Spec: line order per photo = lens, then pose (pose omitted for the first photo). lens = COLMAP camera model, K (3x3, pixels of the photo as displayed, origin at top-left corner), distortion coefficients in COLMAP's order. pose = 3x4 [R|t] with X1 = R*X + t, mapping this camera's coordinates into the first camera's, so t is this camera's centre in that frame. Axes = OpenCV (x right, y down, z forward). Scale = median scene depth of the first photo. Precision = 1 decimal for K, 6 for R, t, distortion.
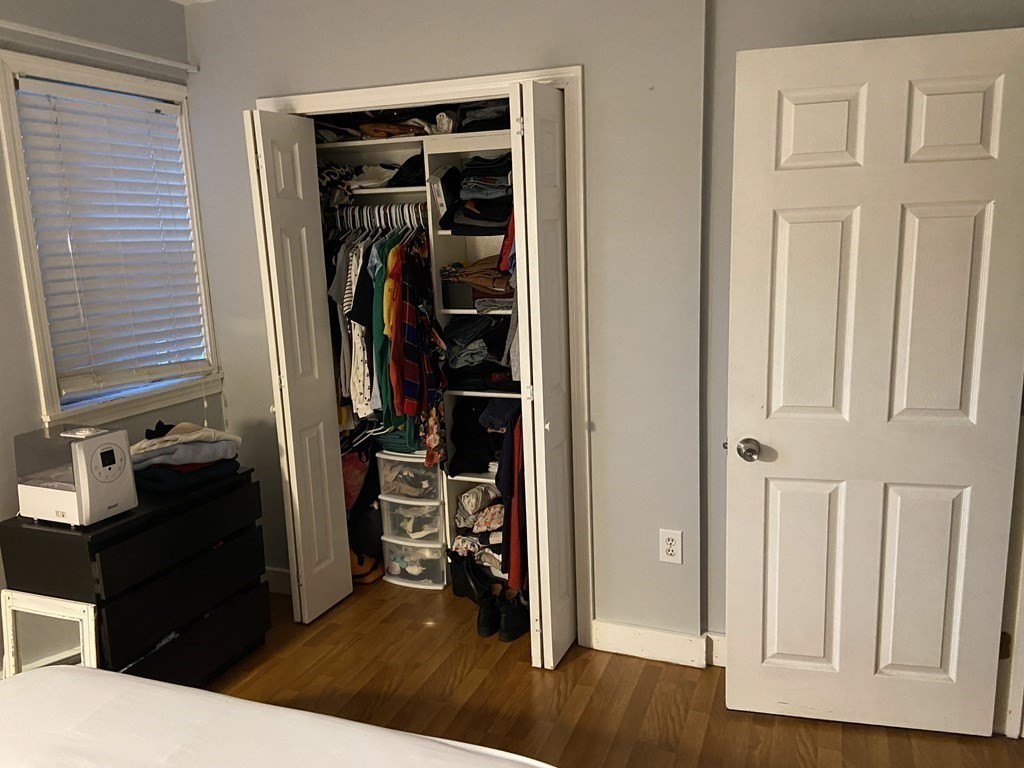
lens RADIAL K [[770.7, 0, 513.5], [0, 770.7, 382.2], [0, 0, 1]] dist [0.093191, -0.113274]
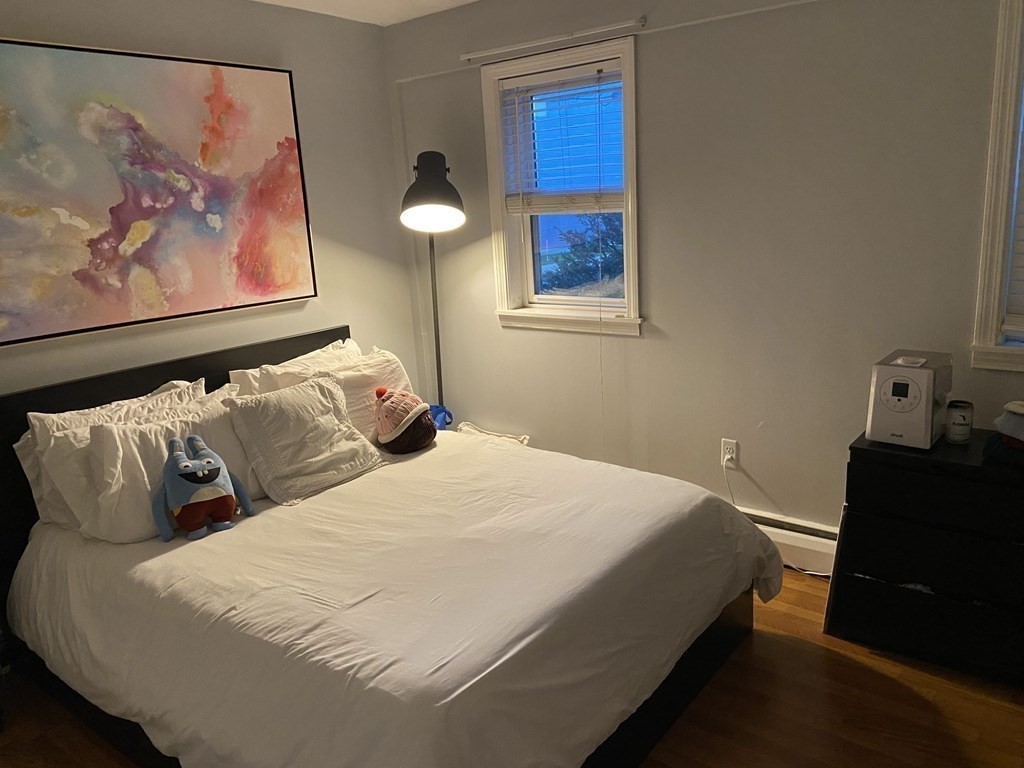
lens RADIAL K [[770.7, 0, 512.6], [0, 770.7, 382.4], [0, 0, 1]] dist [0.093191, -0.113274]
pose [[-0.285718, 0.270282, -0.919409, 0.581394], [-0.115082, 0.942783, 0.312916, -0.177924], [0.951379, 0.195213, -0.238265, 0.749462]]
